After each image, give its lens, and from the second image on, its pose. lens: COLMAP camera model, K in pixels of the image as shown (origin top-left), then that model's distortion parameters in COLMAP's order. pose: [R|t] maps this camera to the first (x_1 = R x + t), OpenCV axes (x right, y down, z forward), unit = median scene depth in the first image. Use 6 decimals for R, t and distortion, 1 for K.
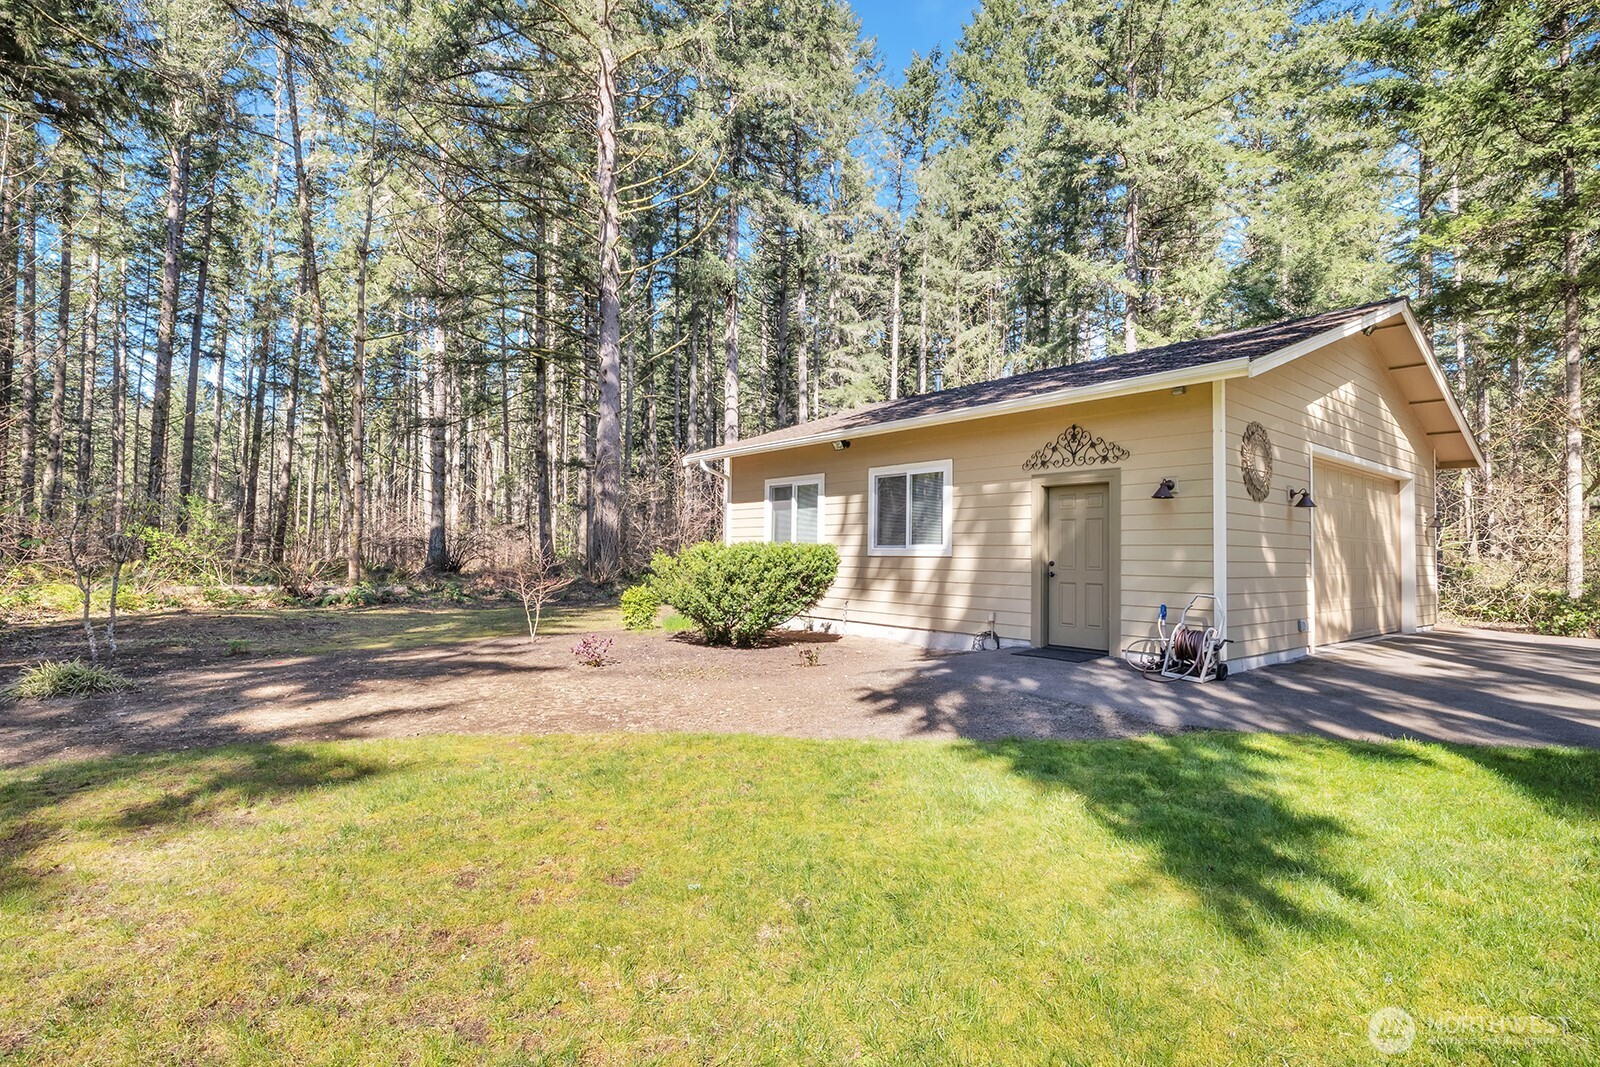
lens RADIAL K [[794.3, 0, 800.0], [0, 794.3, 533.5], [0, 0, 1]] dist [0.000036, -0.000004]
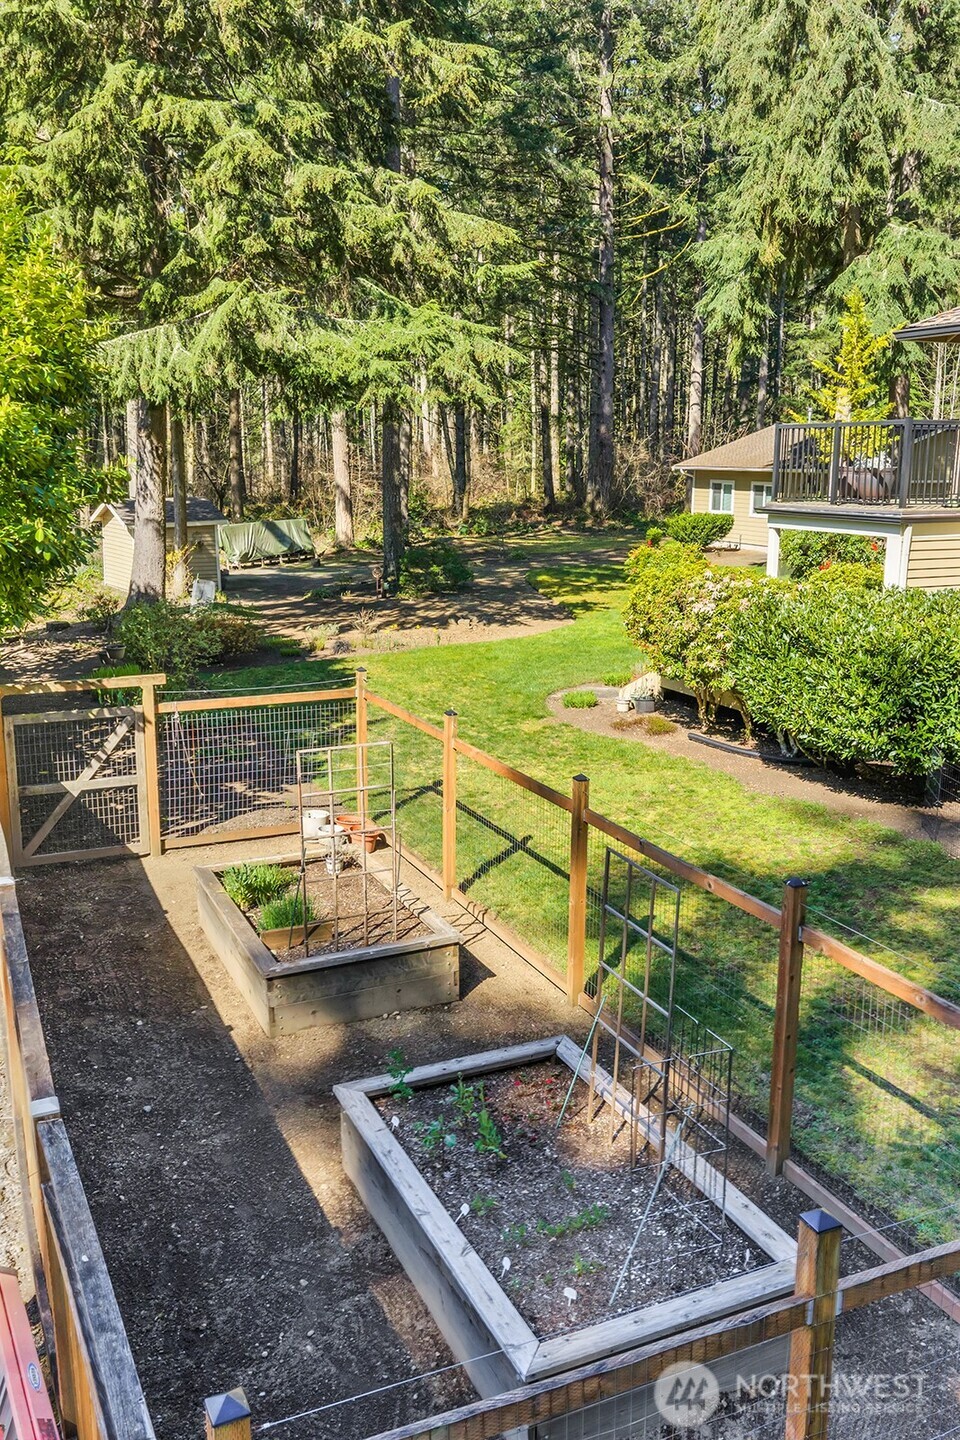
lens RADIAL K [[1205.5, 0, 480.0], [0, 1205.5, 720.0], [0, 0, 1]] dist [-0.004894, -0.003946]
pose [[0.968047, 0.054551, -0.244762, 0.210003], [0.007693, 0.969132, 0.246420, -0.271451], [0.250650, -0.240430, 0.937746, -2.682615]]
